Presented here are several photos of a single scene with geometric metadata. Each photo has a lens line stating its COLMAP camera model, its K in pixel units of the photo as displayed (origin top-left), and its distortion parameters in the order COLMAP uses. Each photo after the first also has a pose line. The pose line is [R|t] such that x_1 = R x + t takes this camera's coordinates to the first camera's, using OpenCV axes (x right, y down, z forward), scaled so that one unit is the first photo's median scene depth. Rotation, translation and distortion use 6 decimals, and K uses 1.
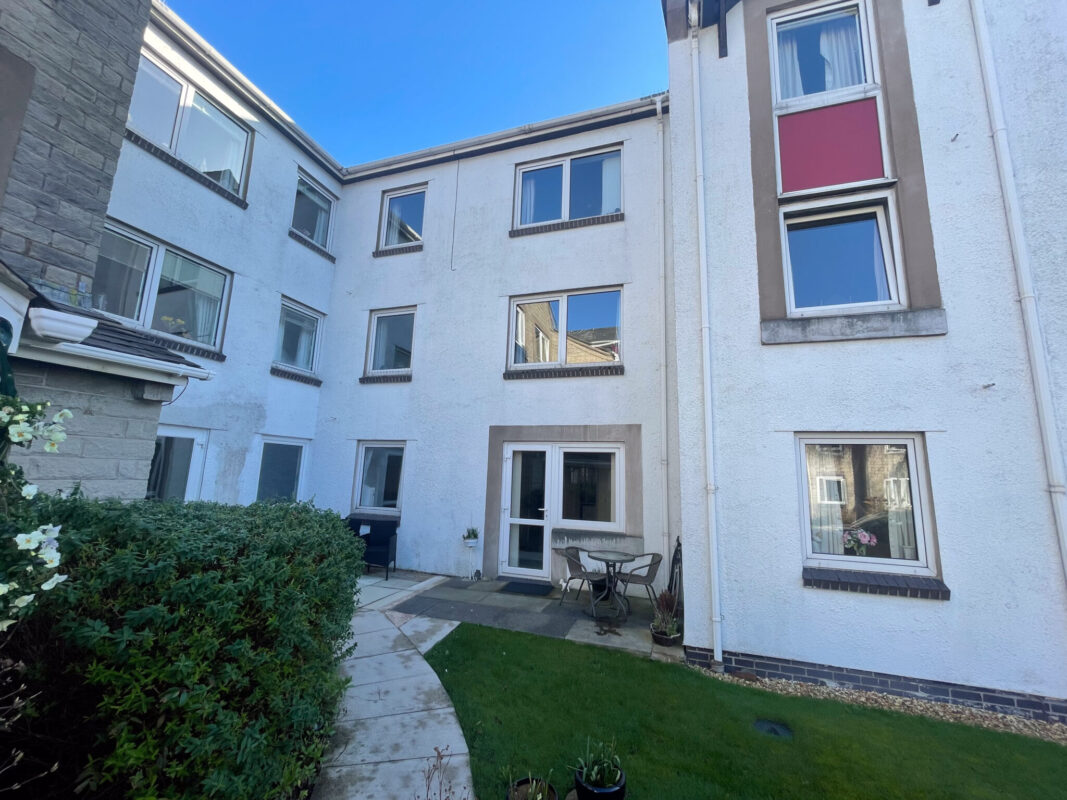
lens RADIAL K [[440.9, 0, 533.5], [0, 440.9, 400.0], [0, 0, 1]] dist [-0.003111, -0.000473]
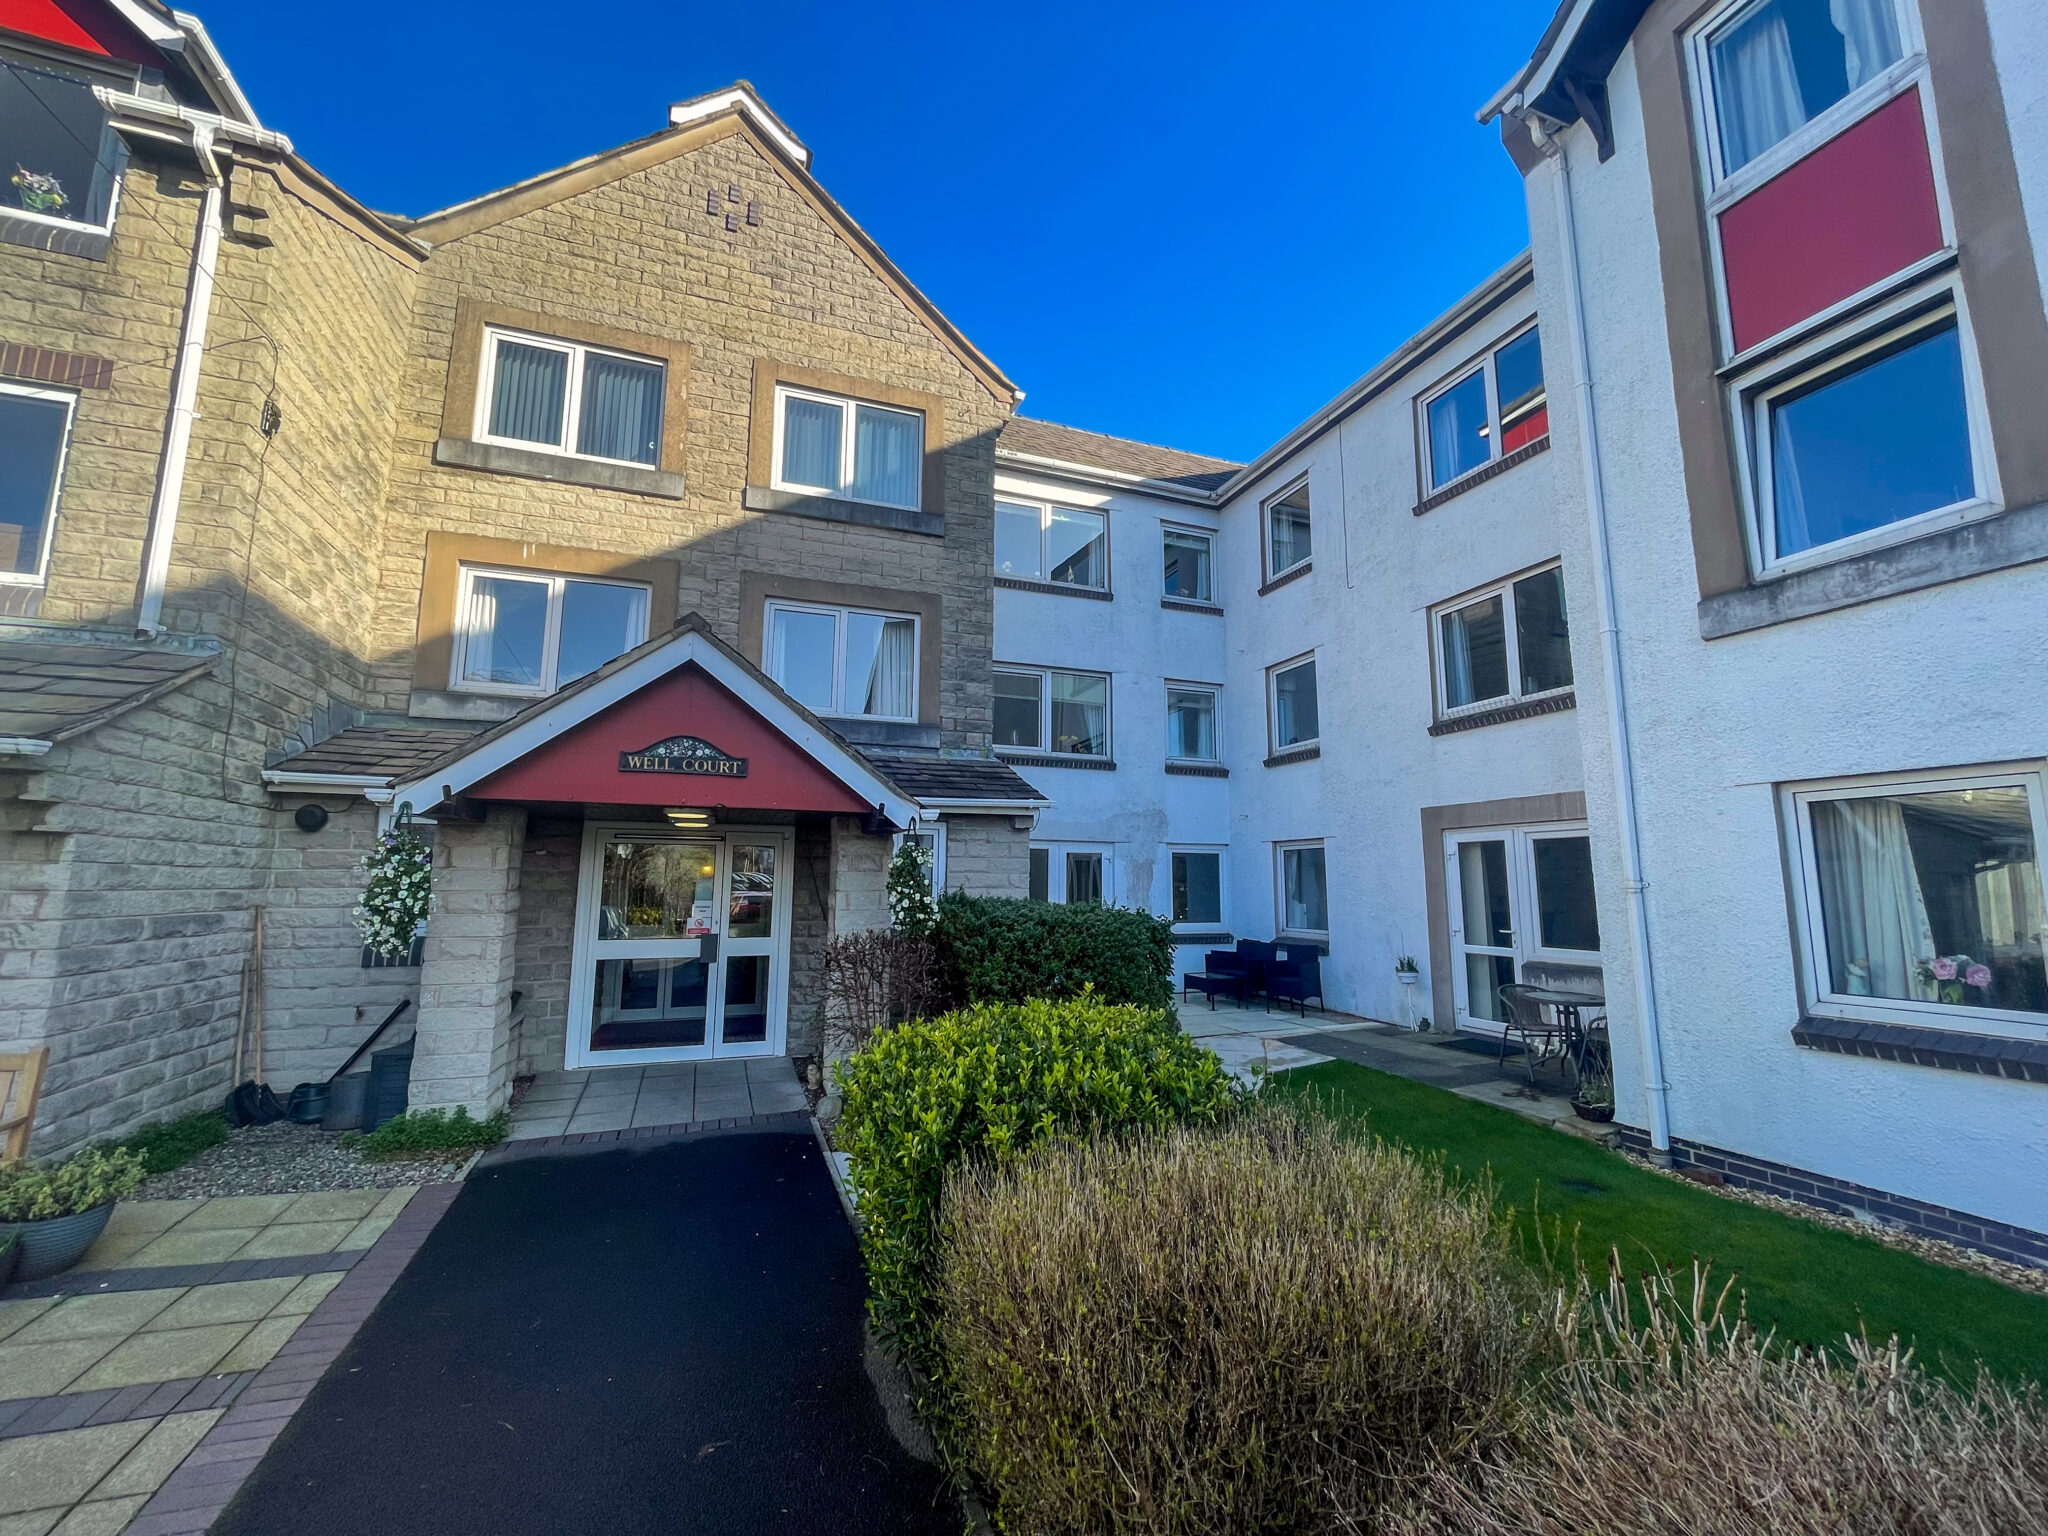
lens RADIAL K [[822.0, 0, 1027.0], [0, 822.0, 765.9], [0, 0, 1]] dist [-0.001419, -0.000182]
pose [[0.634711, -0.139254, -0.760099, 0.564509], [0.143300, 0.987779, -0.061305, -0.017051], [0.759347, -0.070011, 0.646909, -0.309103]]
